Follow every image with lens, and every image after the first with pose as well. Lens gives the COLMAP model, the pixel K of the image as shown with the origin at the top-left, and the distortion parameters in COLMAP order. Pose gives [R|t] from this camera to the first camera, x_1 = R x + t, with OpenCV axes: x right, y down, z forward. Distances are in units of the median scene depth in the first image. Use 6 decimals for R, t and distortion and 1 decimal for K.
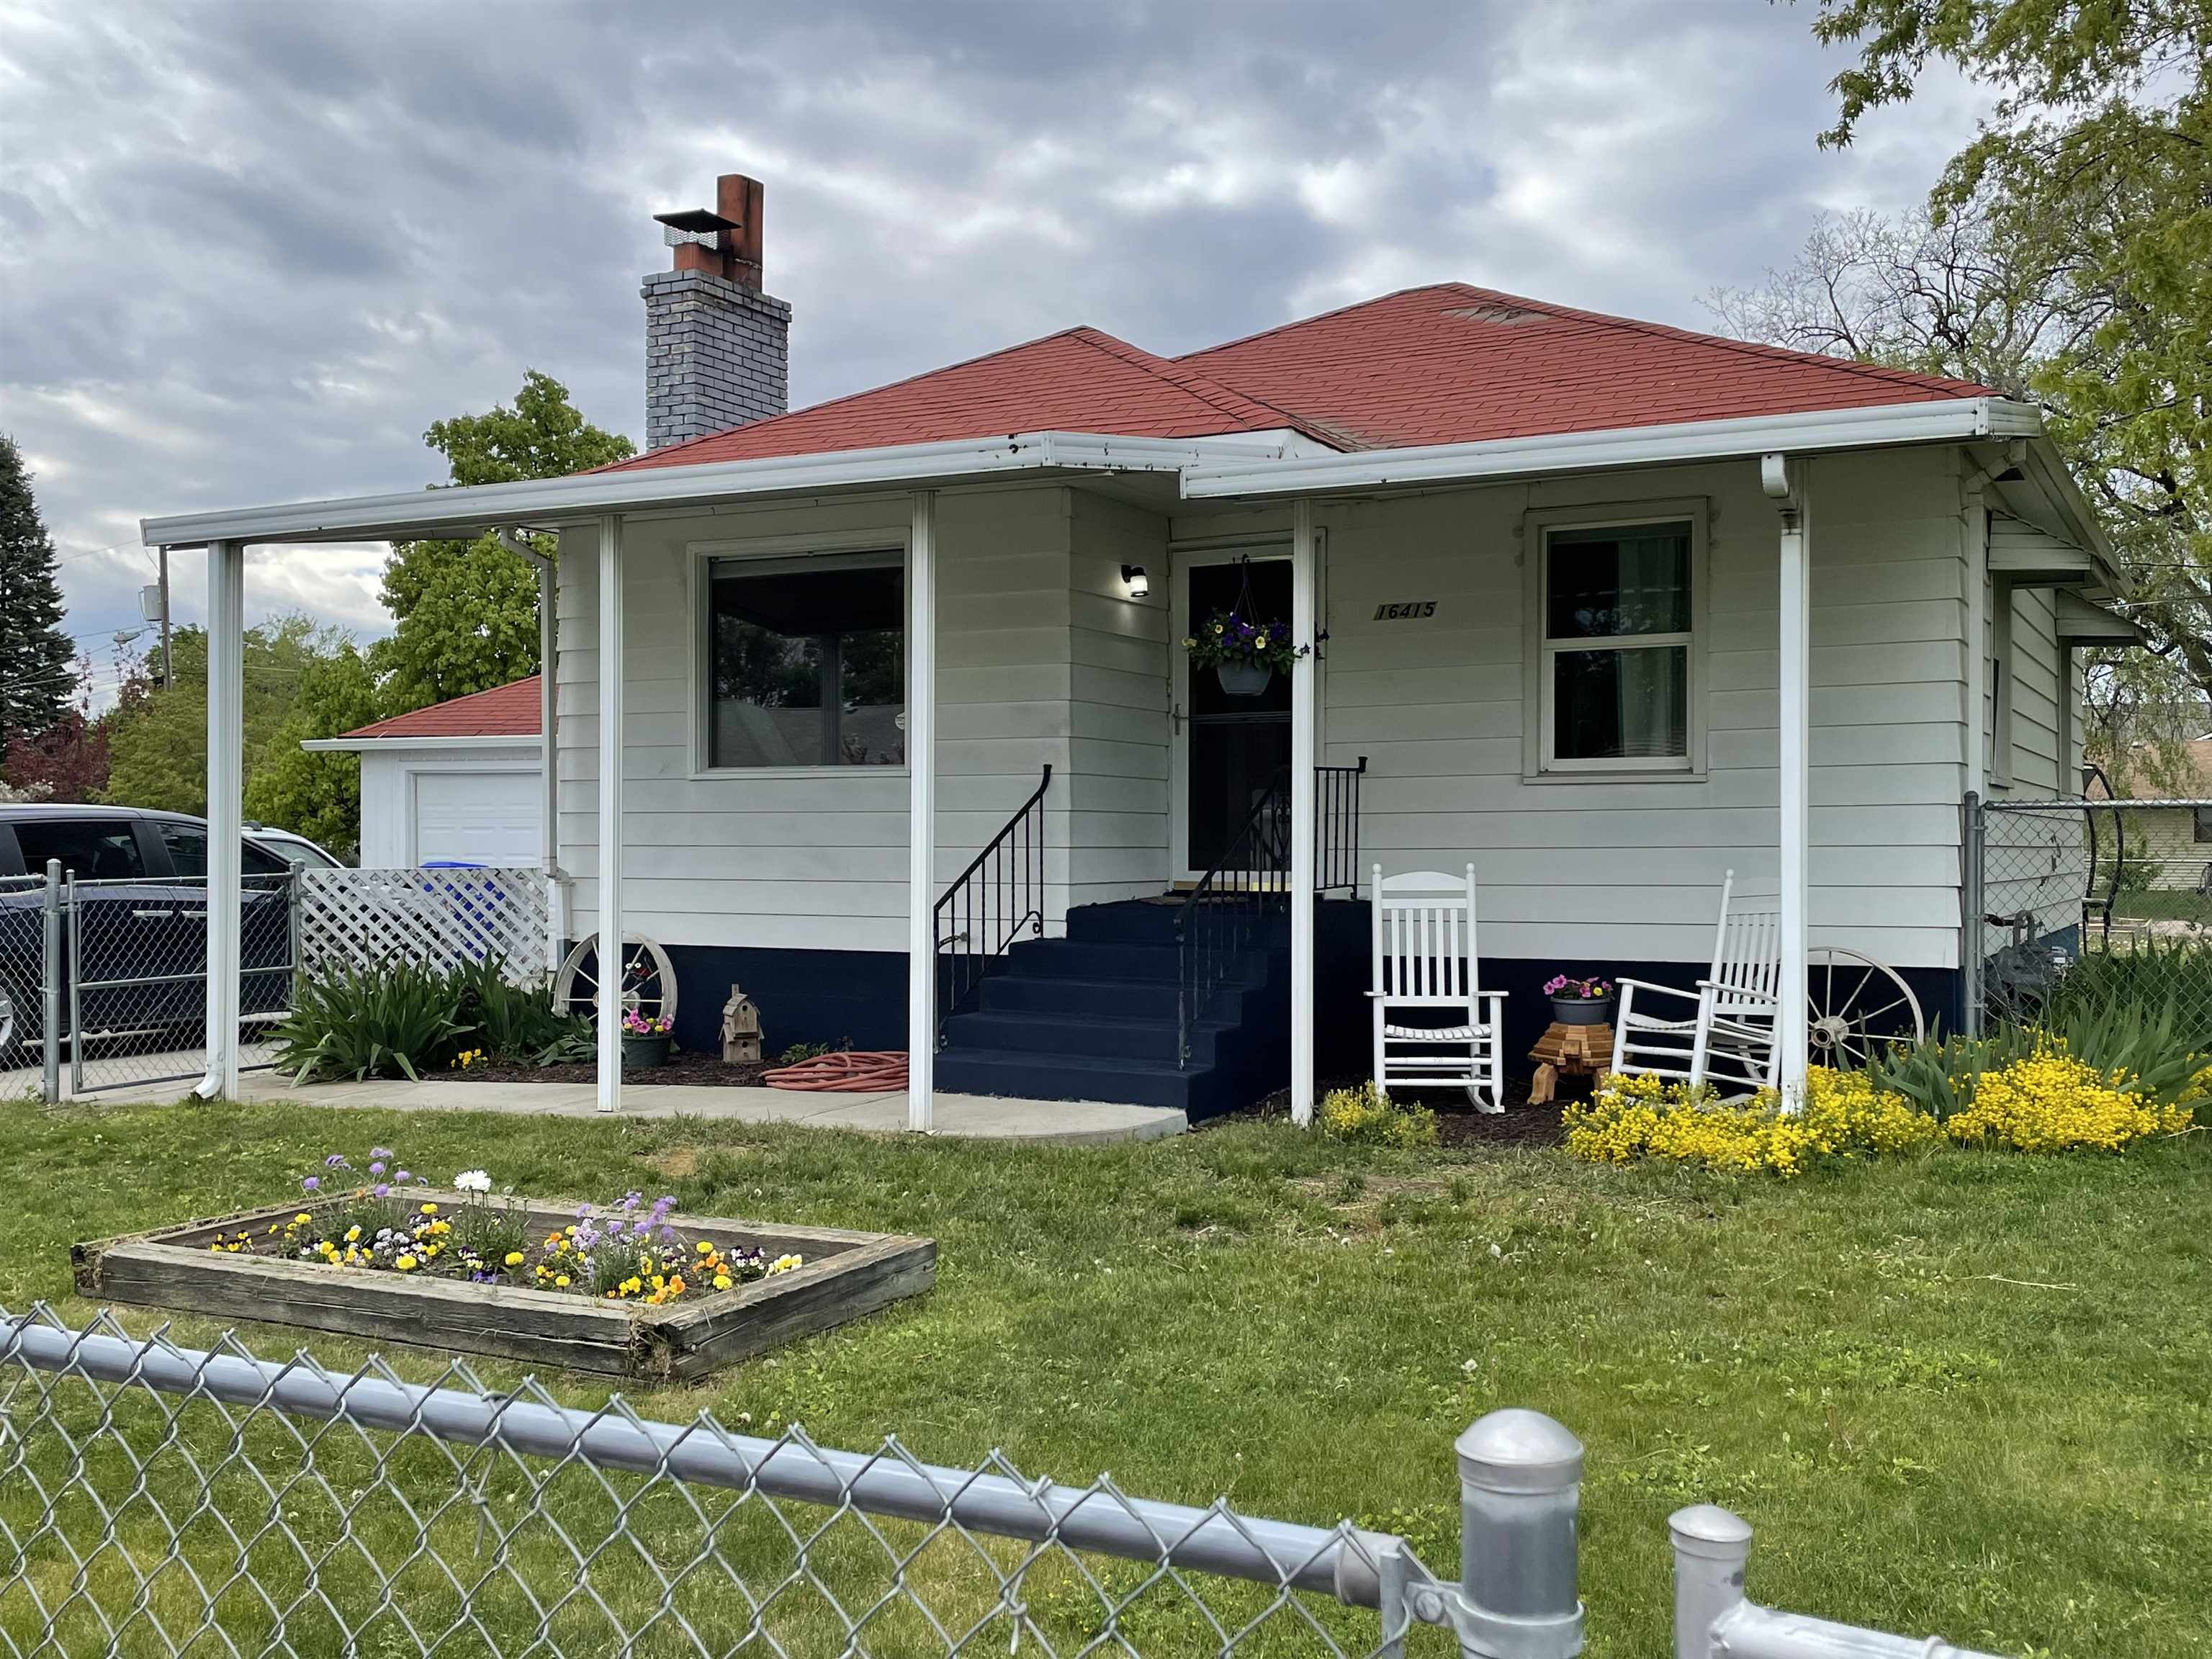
lens RADIAL K [[2133.0, 0, 1108.7], [0, 2133.0, 828.3], [0, 0, 1]] dist [0.002016, 0.000000]
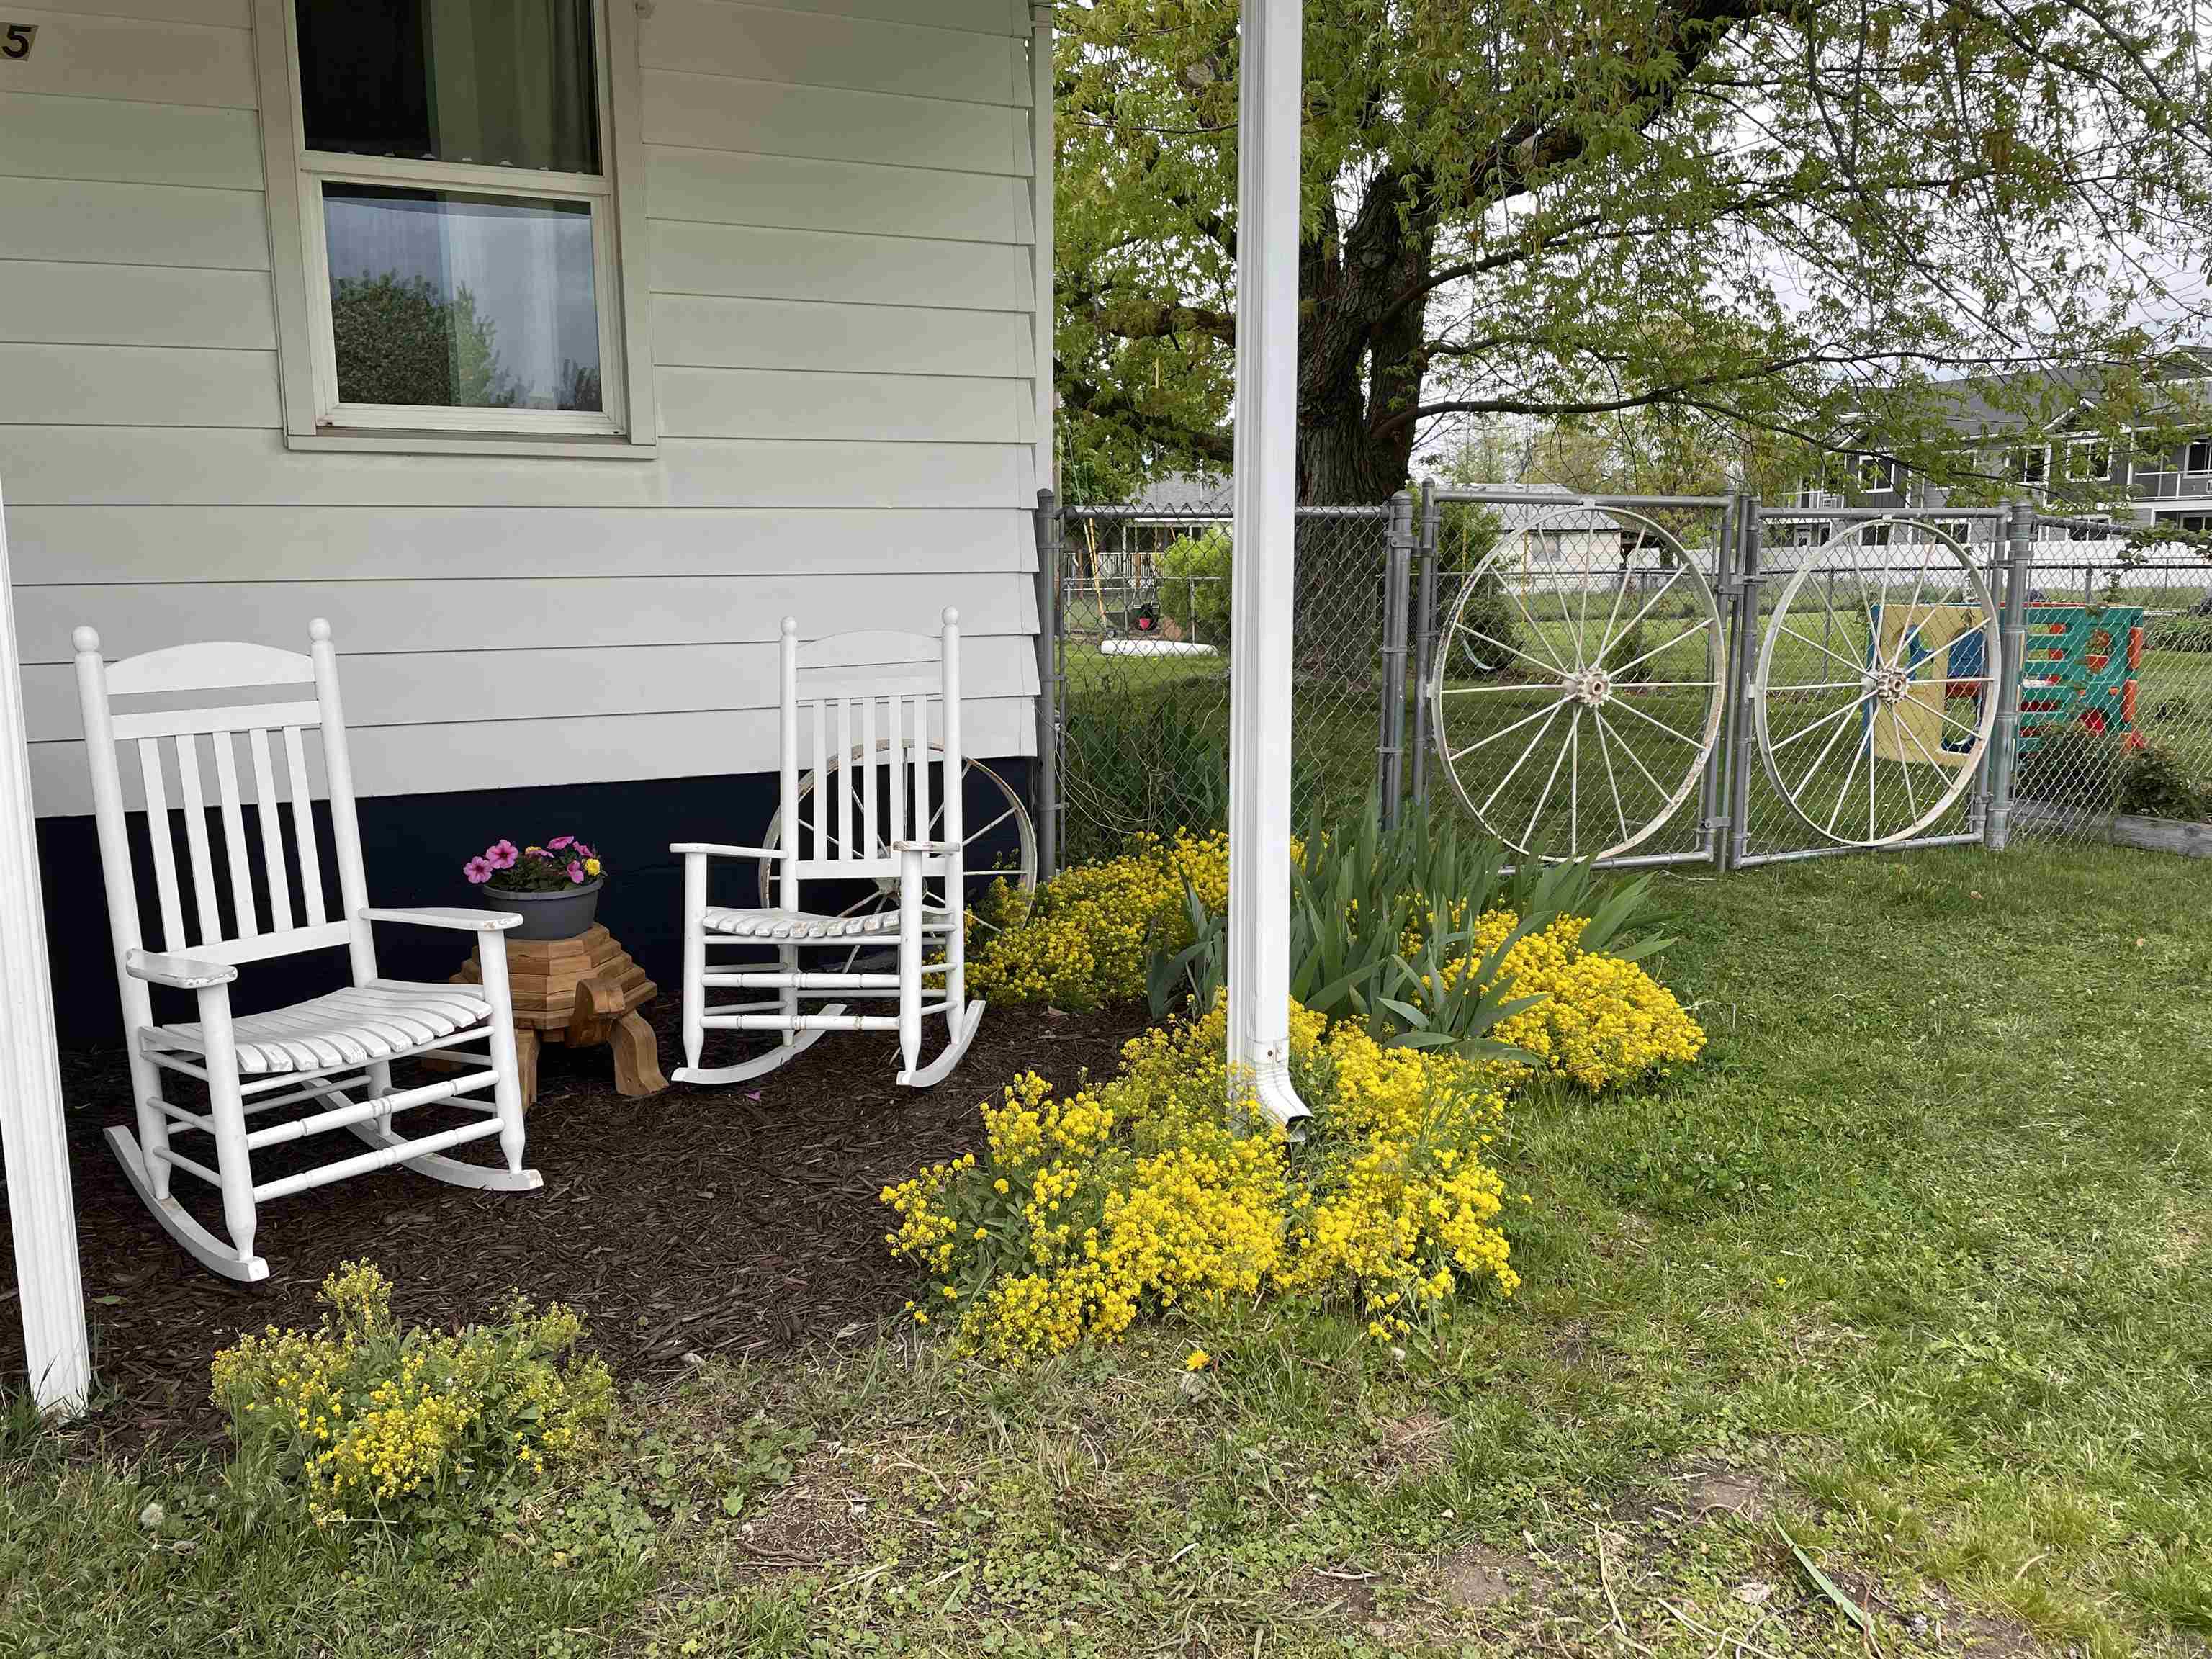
lens RADIAL K [[1670.0, 0, 1104.5], [0, 1670.0, 846.6], [0, 0, 1]] dist [0.092322, -0.112096]
pose [[0.625917, -0.135047, 0.768109, -0.001387], [0.007530, 0.985894, 0.167201, 0.005675], [-0.779854, -0.098870, 0.618104, 0.648831]]
